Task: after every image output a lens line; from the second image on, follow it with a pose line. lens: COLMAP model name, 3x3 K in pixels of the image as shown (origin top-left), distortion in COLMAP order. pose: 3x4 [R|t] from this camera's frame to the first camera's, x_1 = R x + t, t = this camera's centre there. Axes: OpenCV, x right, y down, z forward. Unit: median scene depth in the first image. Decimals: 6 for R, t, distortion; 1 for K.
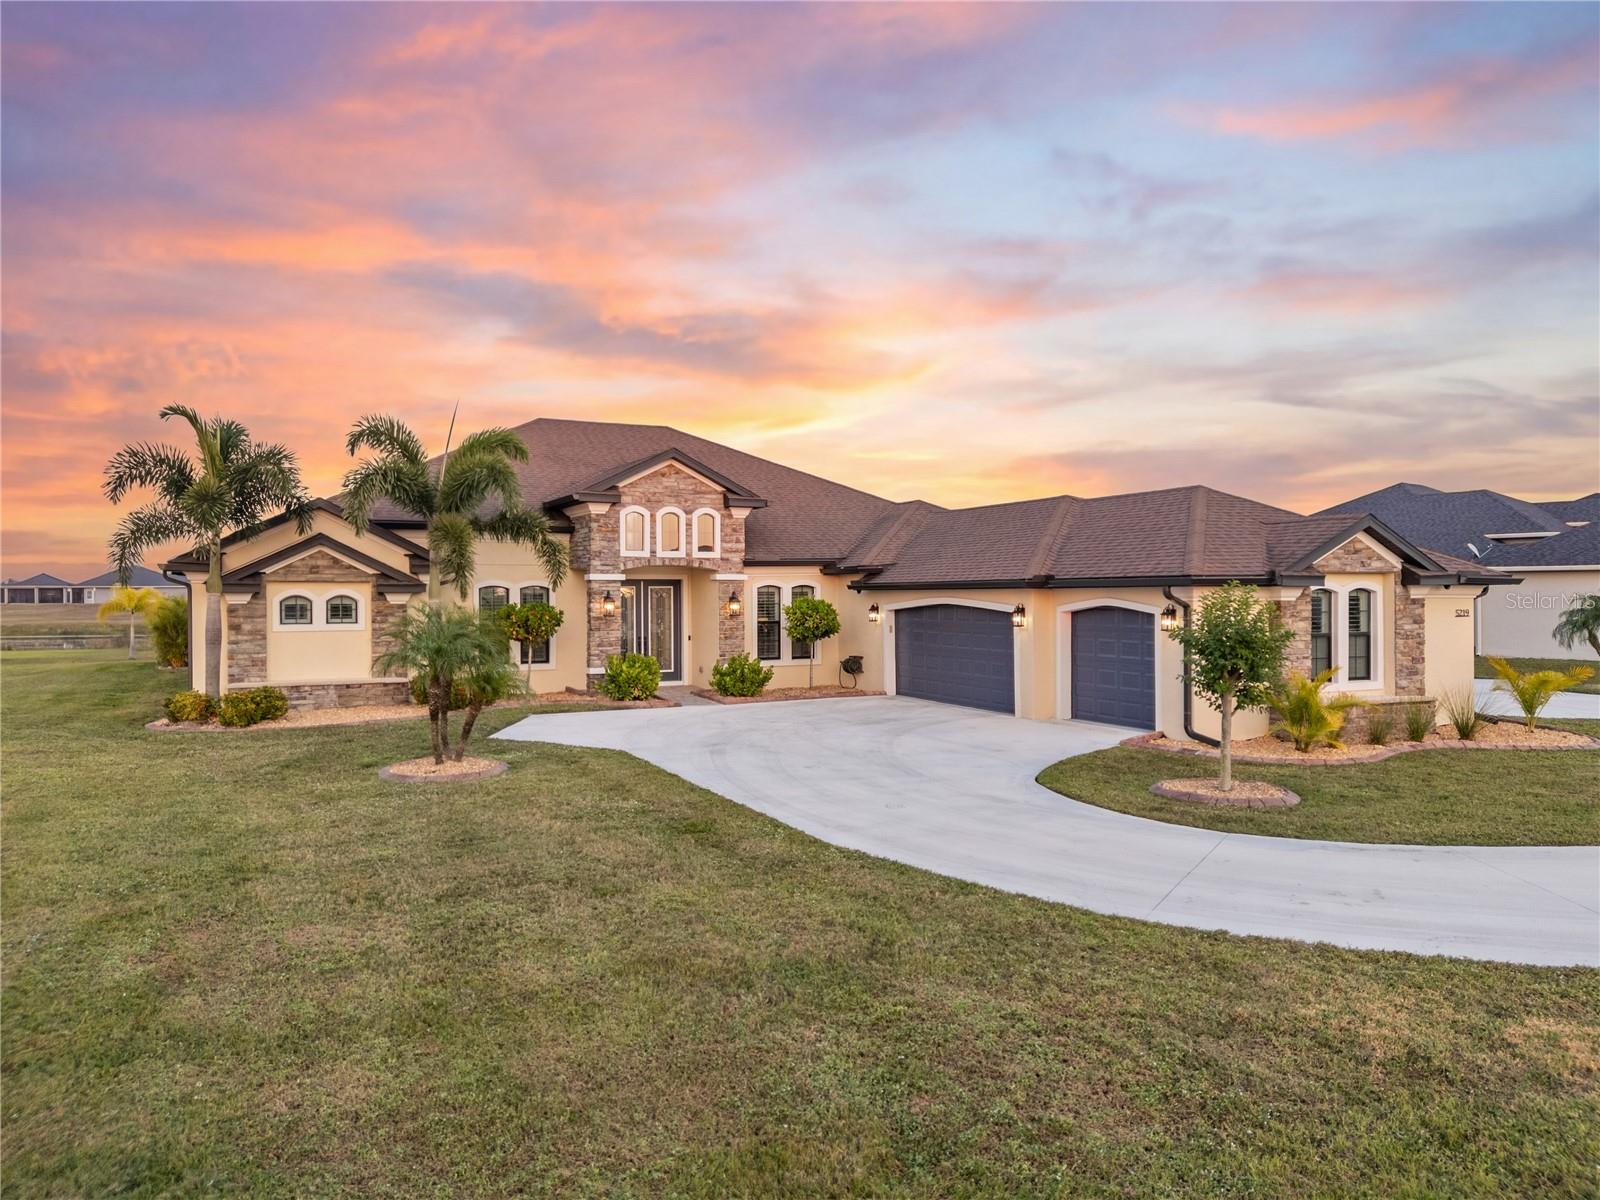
lens RADIAL K [[1183.8, 0, 805.1], [0, 1183.8, 596.5], [0, 0, 1]] dist [0.077827, -0.078366]
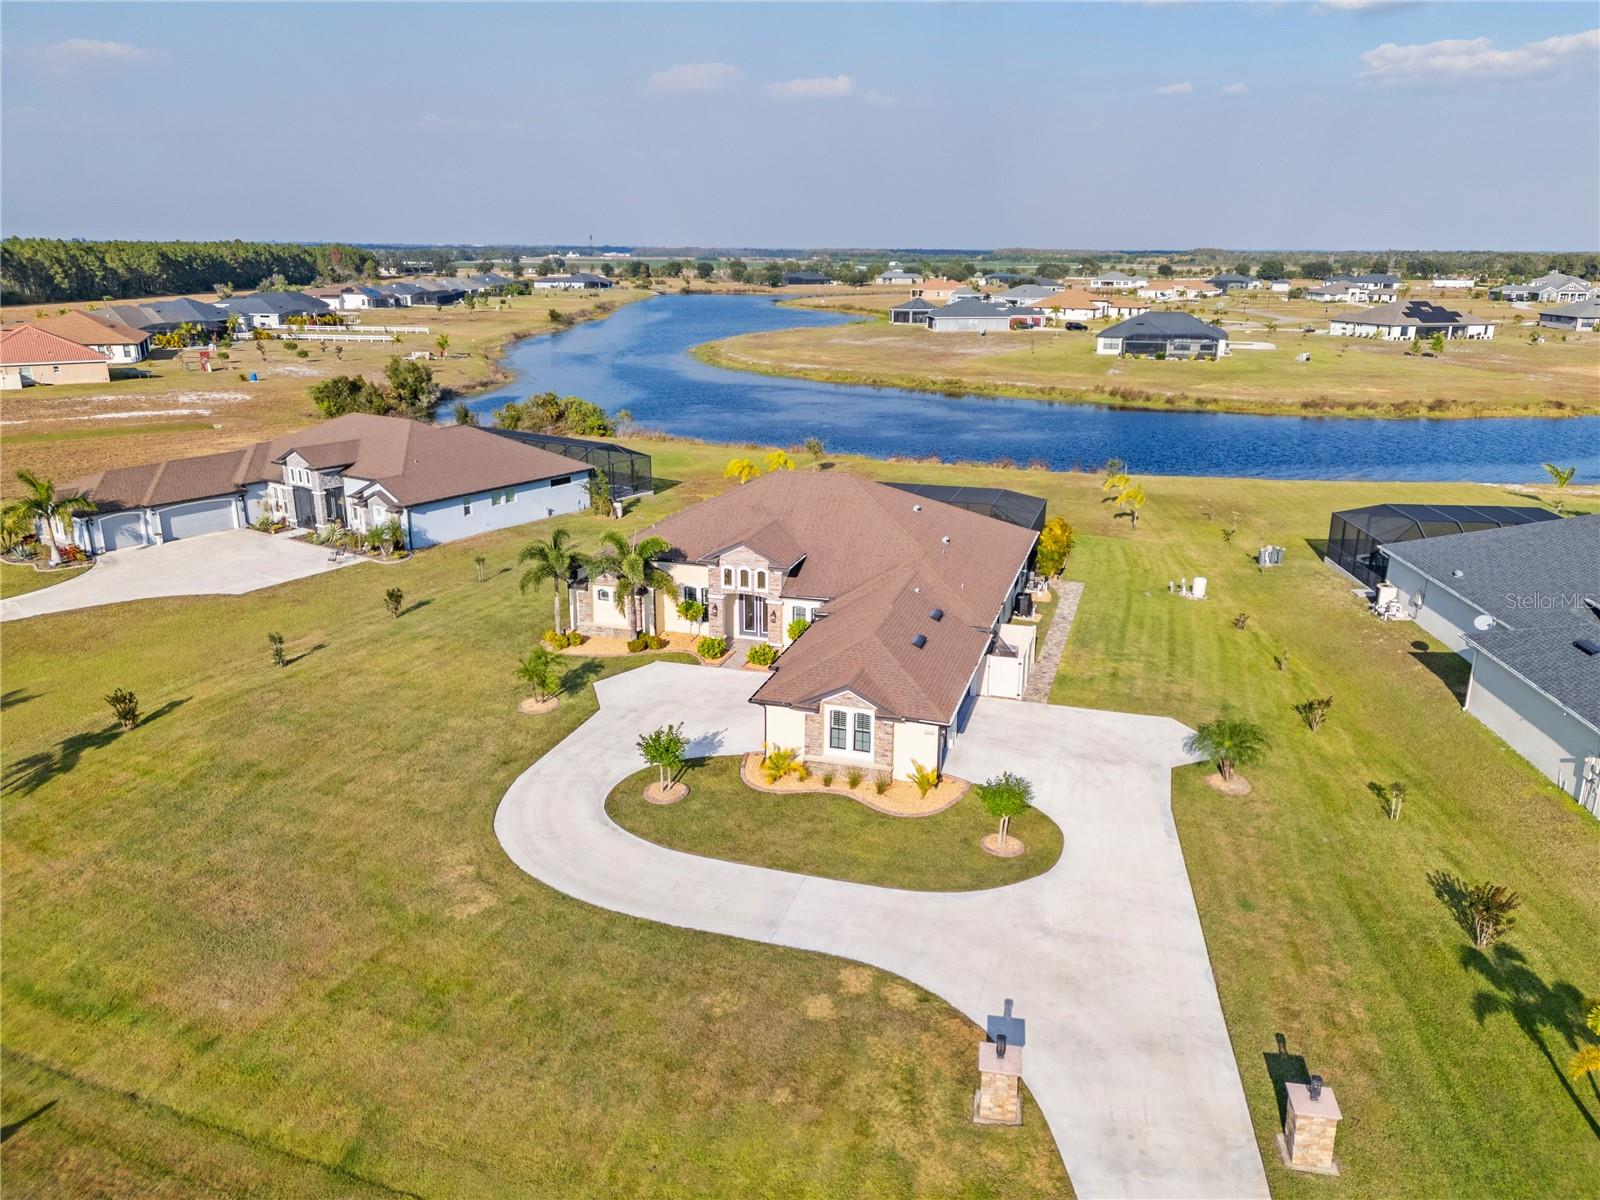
lens RADIAL K [[1172.1, 0, 805.4], [0, 1172.1, 596.1], [0, 0, 1]] dist [0.073876, -0.070966]
pose [[0.741063, 0.199472, -0.641121, 1.487735], [-0.011831, 0.958583, 0.284569, -0.705951], [0.671331, -0.203299, 0.712730, -0.454261]]
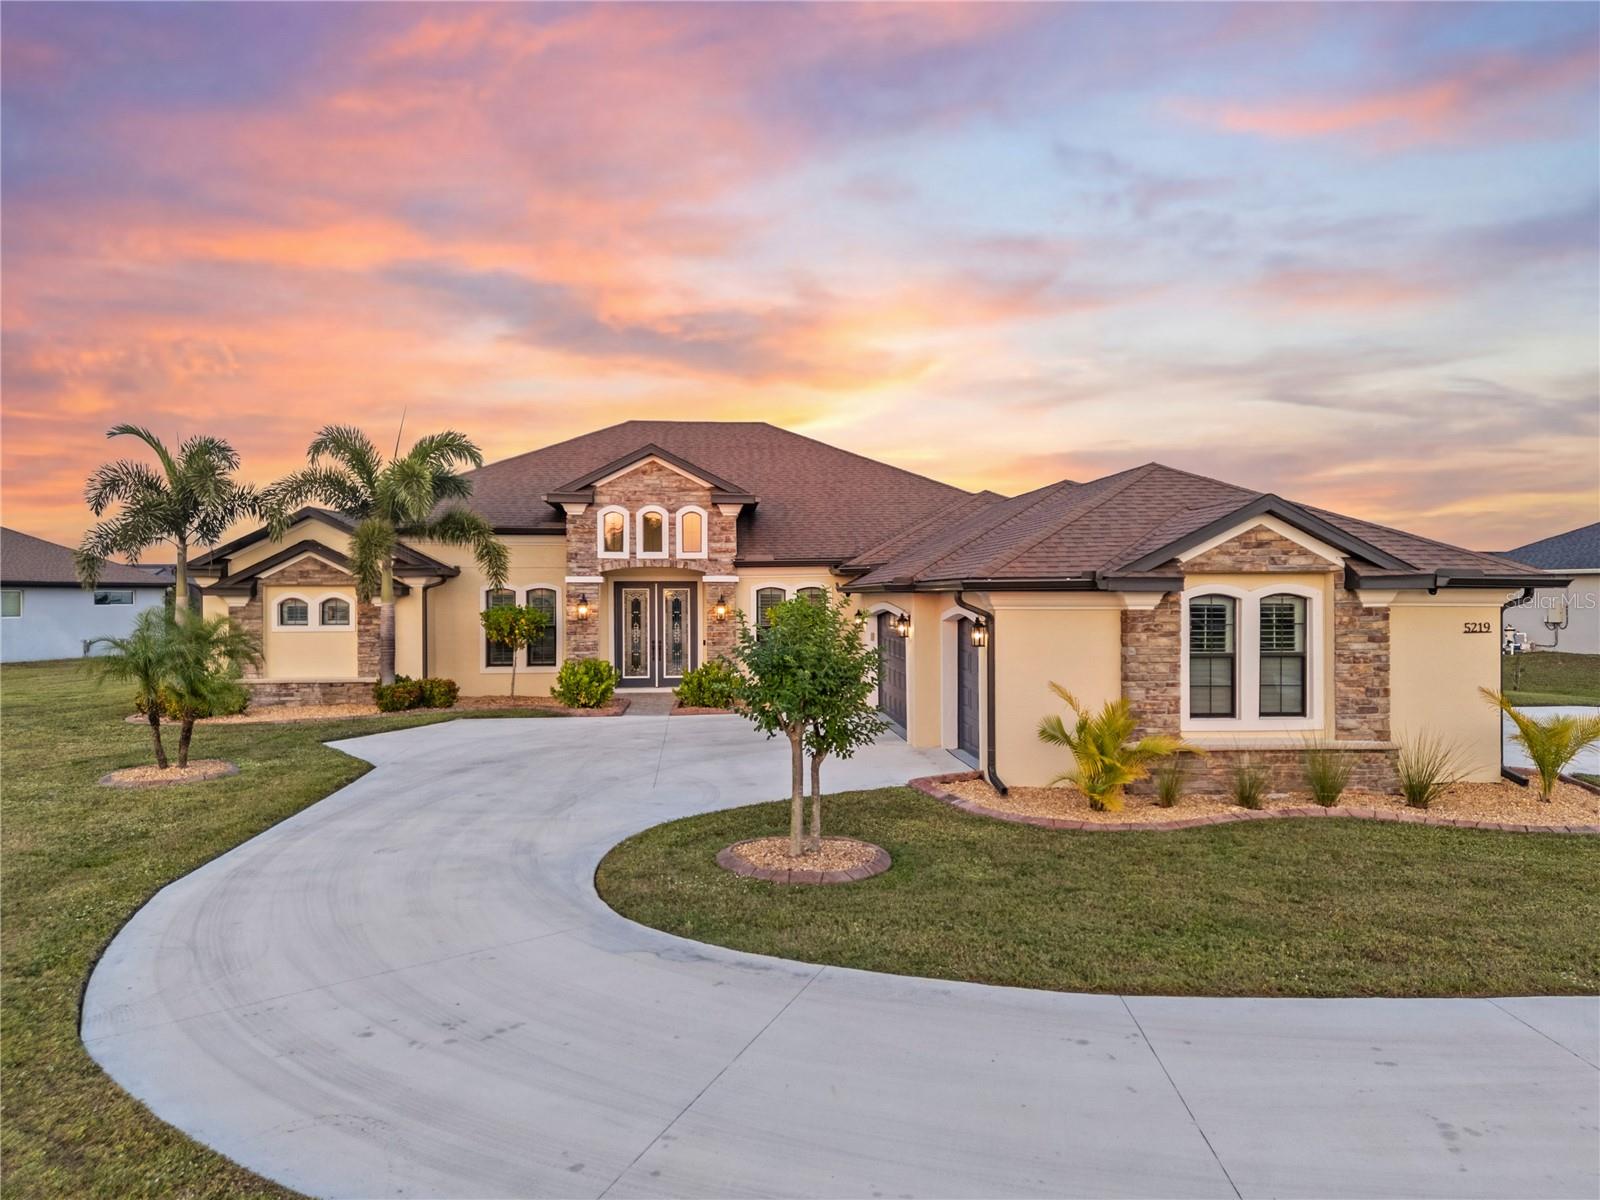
lens RADIAL K [[1182.2, 0, 801.9], [0, 1182.2, 602.5], [0, 0, 1]] dist [0.054669, -0.000069]
pose [[0.933446, 0.003401, -0.358701, 0.396768], [-0.000759, 0.999972, 0.007506, -0.005811], [0.358716, -0.006734, 0.933422, 0.177916]]
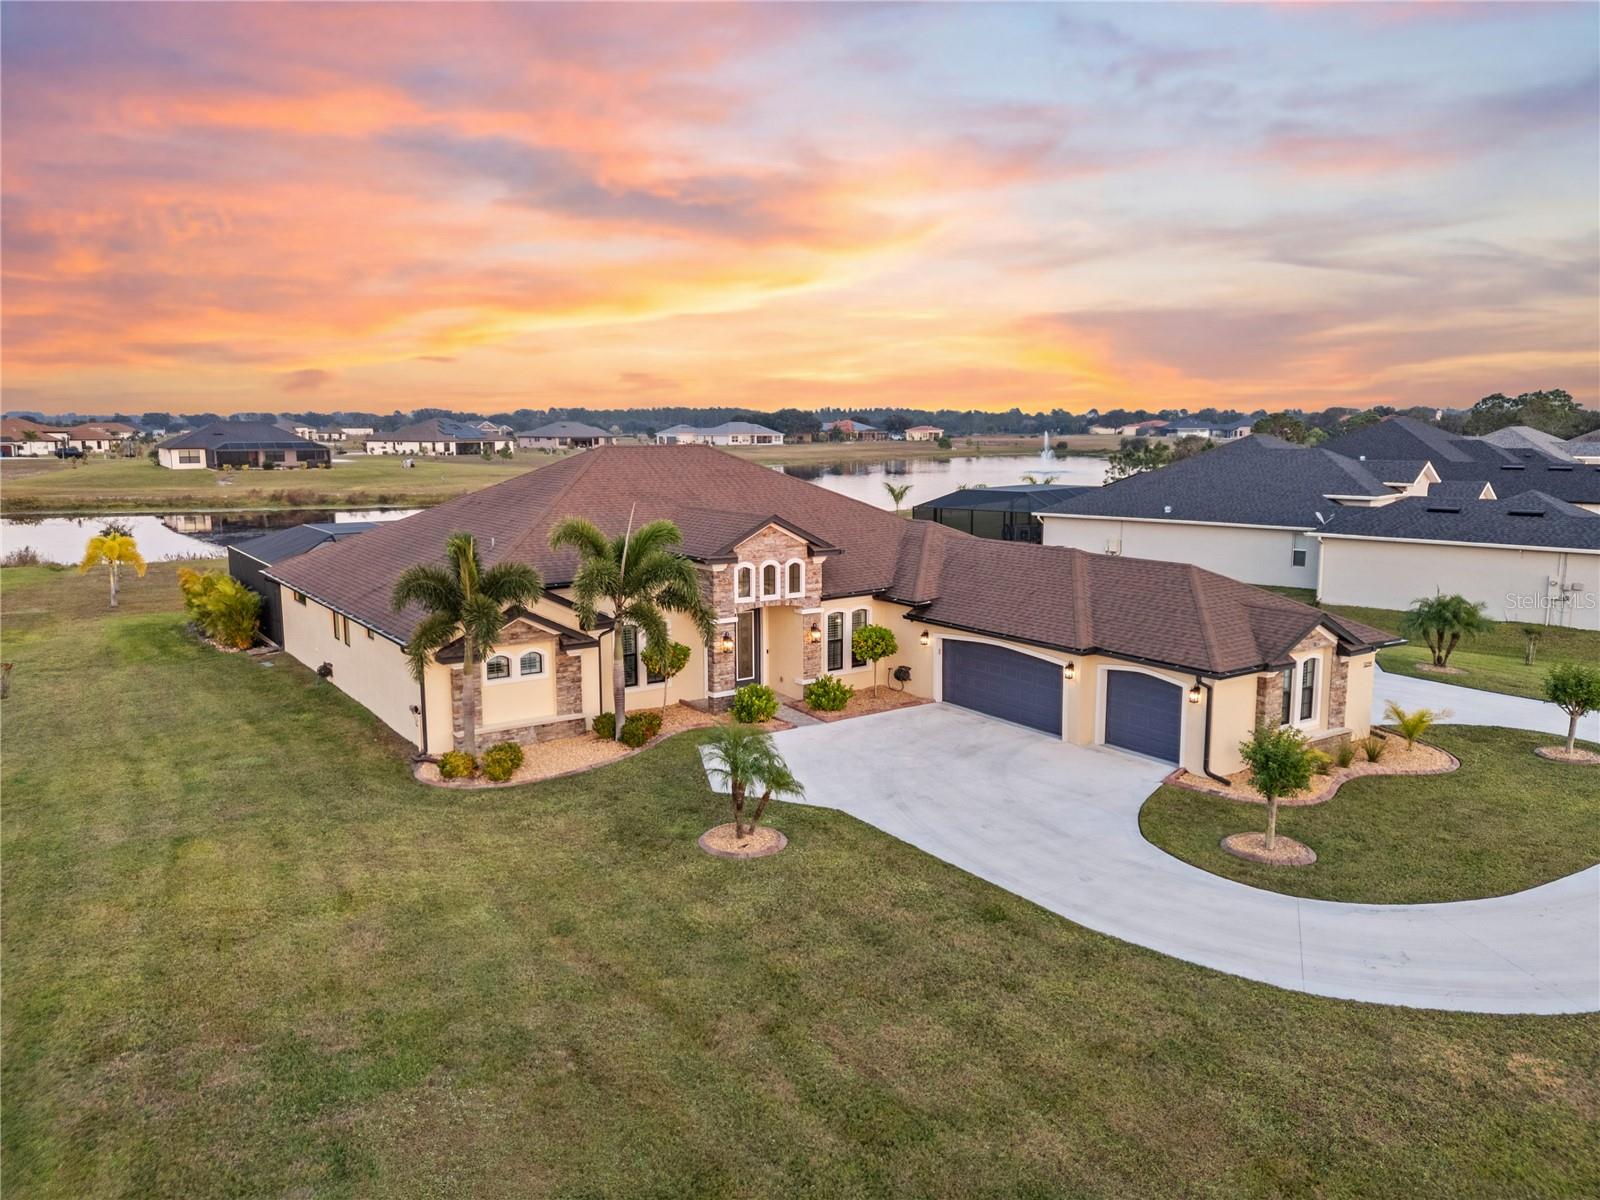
lens RADIAL K [[1188.5, 0, 806.0], [0, 1188.5, 598.3], [0, 0, 1]] dist [0.066434, -0.060236]
pose [[0.986645, -0.021027, 0.161520, -0.322792], [-0.002724, 0.989364, 0.145435, -0.252175], [-0.162860, -0.143933, 0.976094, -0.263428]]
